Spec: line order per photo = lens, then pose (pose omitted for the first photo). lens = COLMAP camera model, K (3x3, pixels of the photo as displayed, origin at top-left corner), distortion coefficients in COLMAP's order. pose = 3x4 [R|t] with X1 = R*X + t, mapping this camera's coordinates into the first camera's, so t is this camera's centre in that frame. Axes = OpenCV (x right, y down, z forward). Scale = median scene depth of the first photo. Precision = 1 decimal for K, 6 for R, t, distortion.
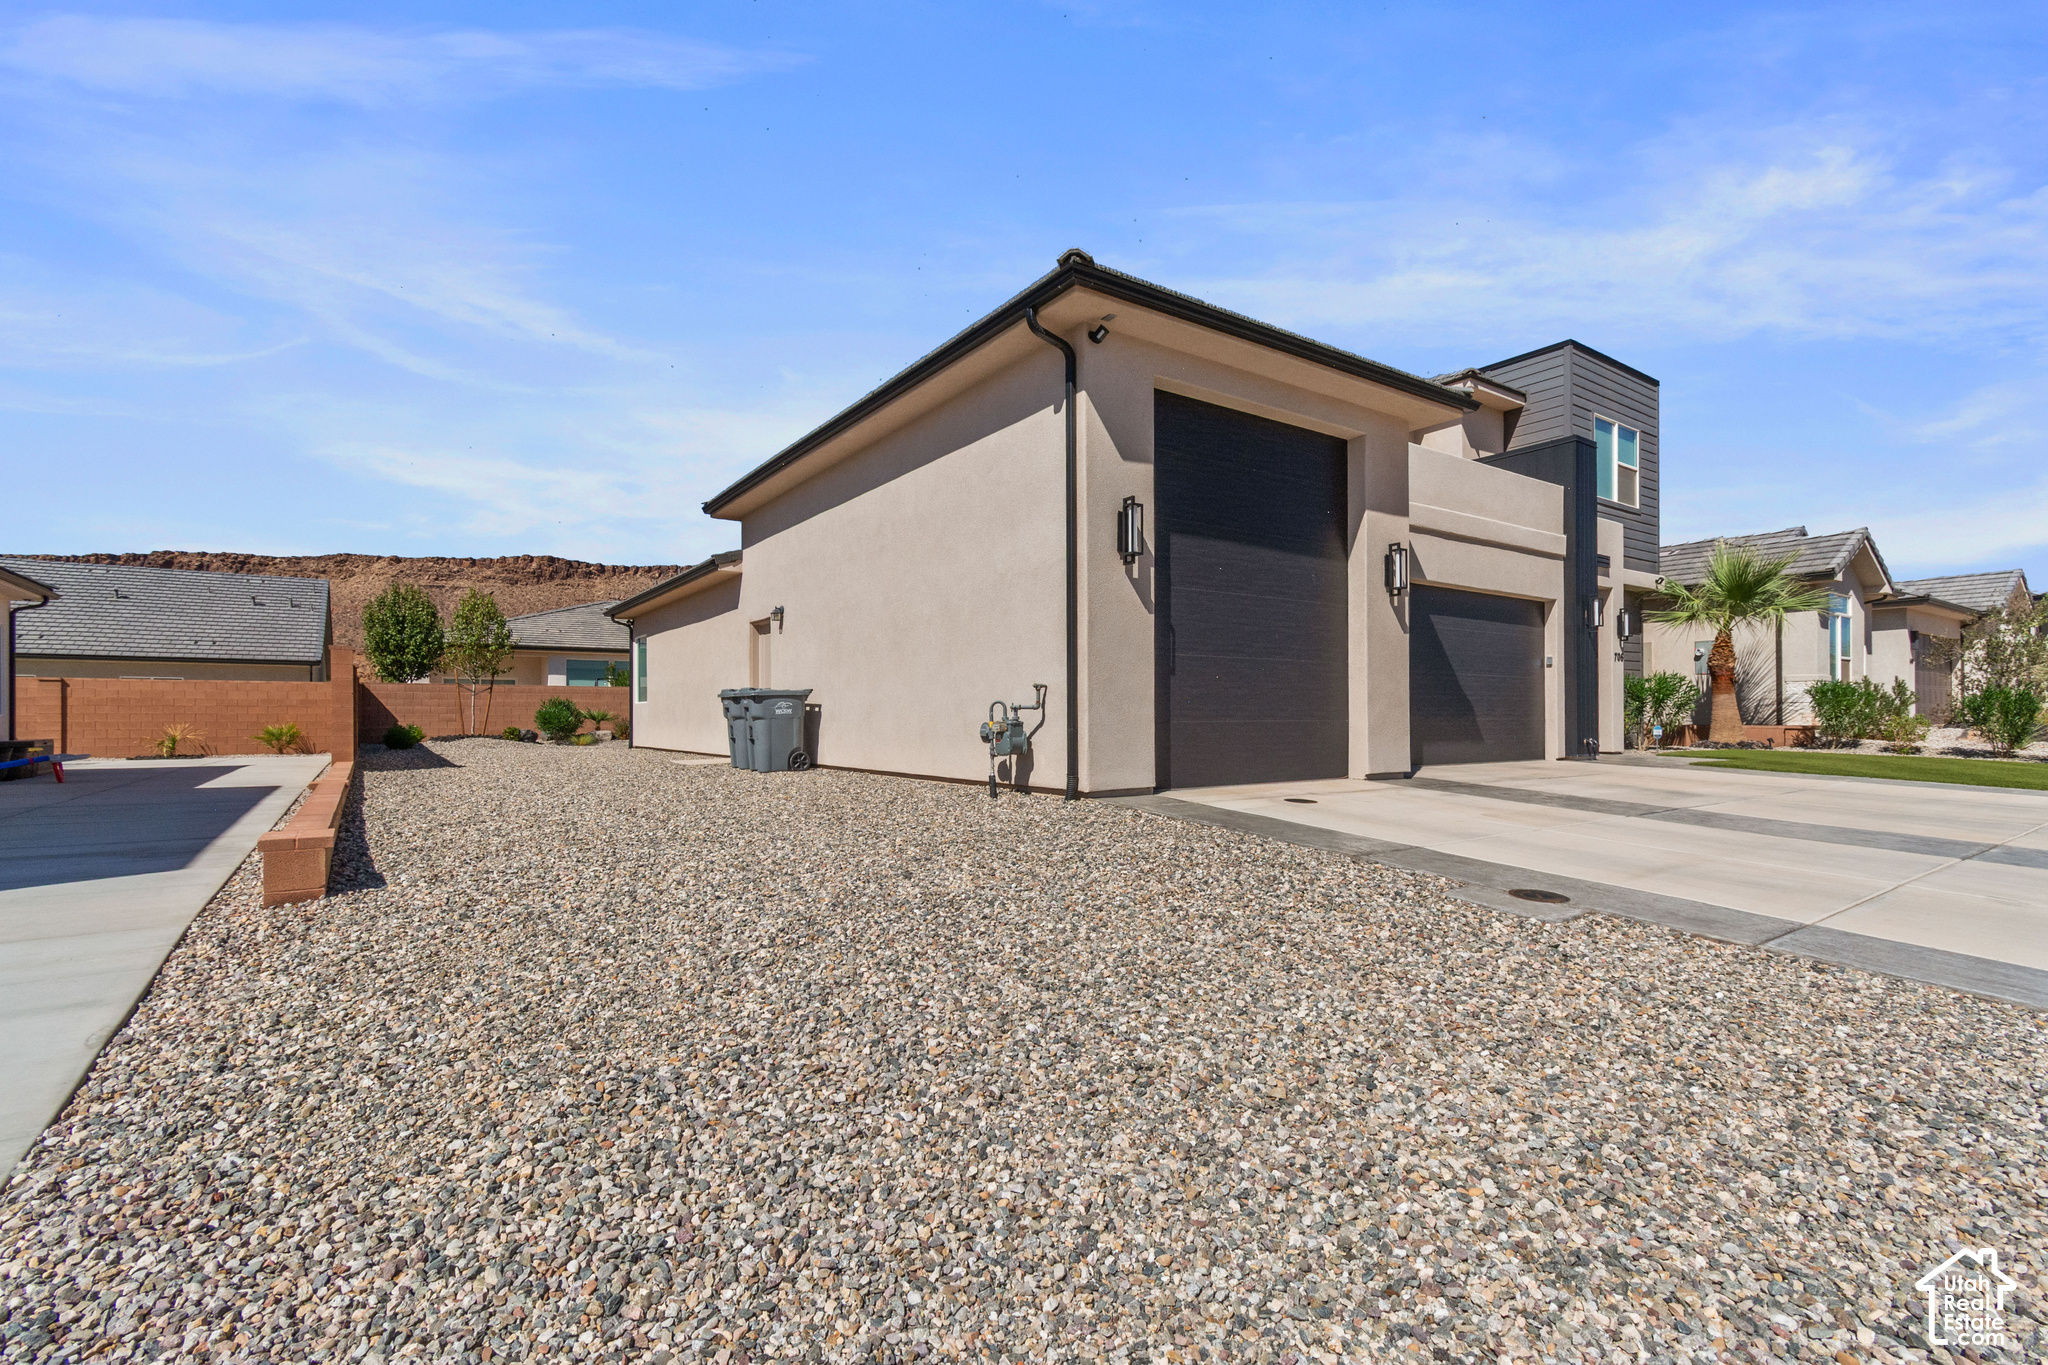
lens RADIAL K [[928.5, 0, 1019.6], [0, 928.5, 698.9], [0, 0, 1]] dist [0.001416, 0.000232]
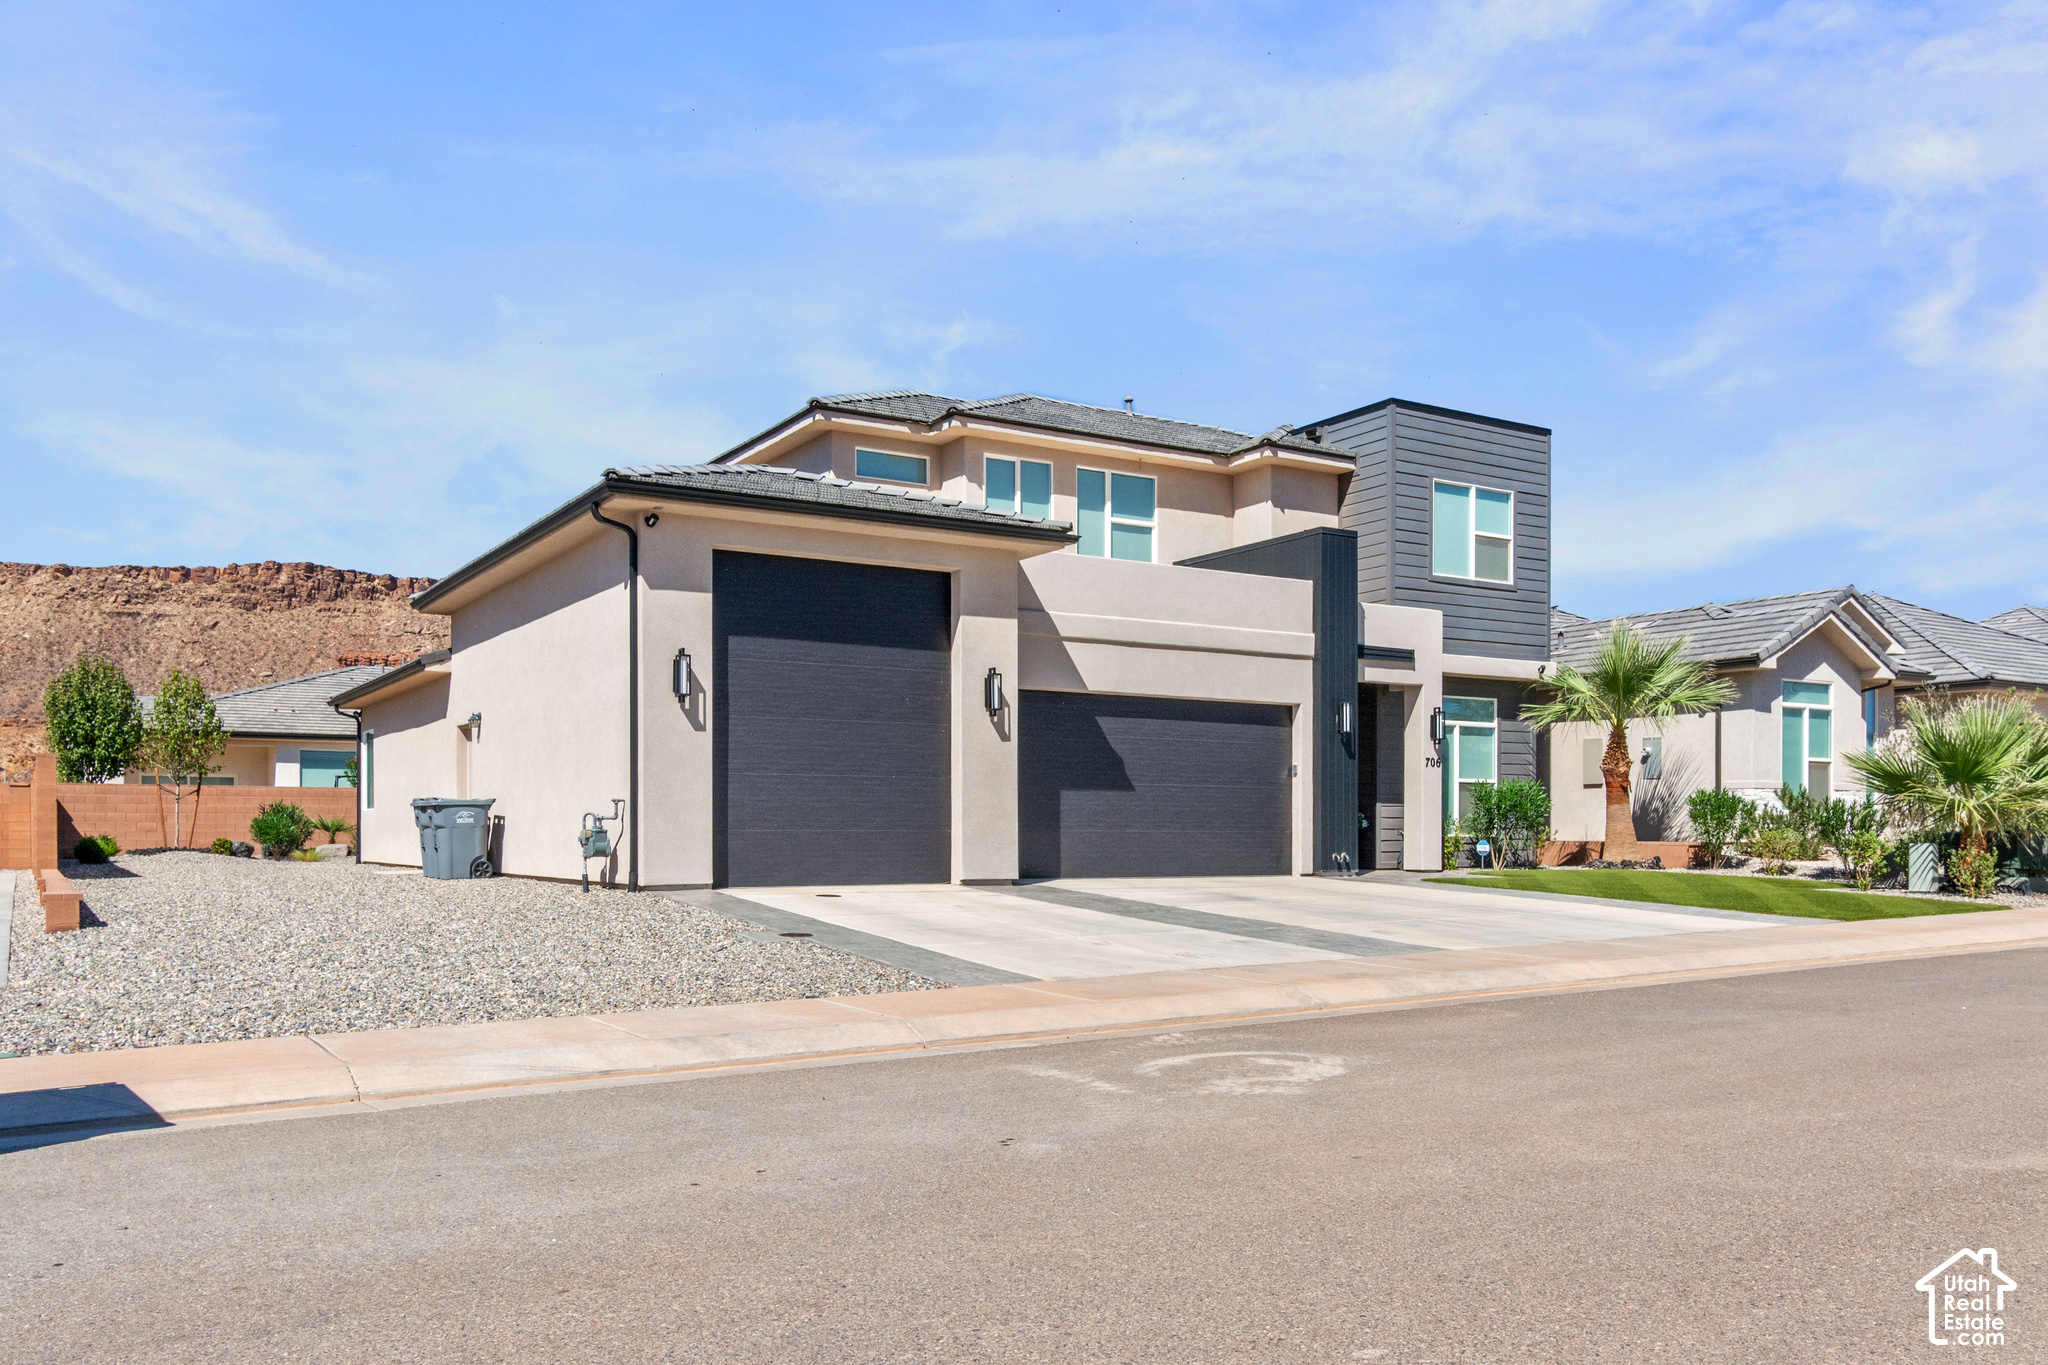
lens RADIAL K [[1569.7, 0, 993.8], [0, 1569.7, 812.3], [0, 0, 1]] dist [0.000830, -0.010598]
pose [[0.998423, 0.003514, -0.056029, 0.325810], [-0.003108, 0.999968, 0.007328, -0.007808], [0.056053, -0.007143, 0.998402, -0.532544]]
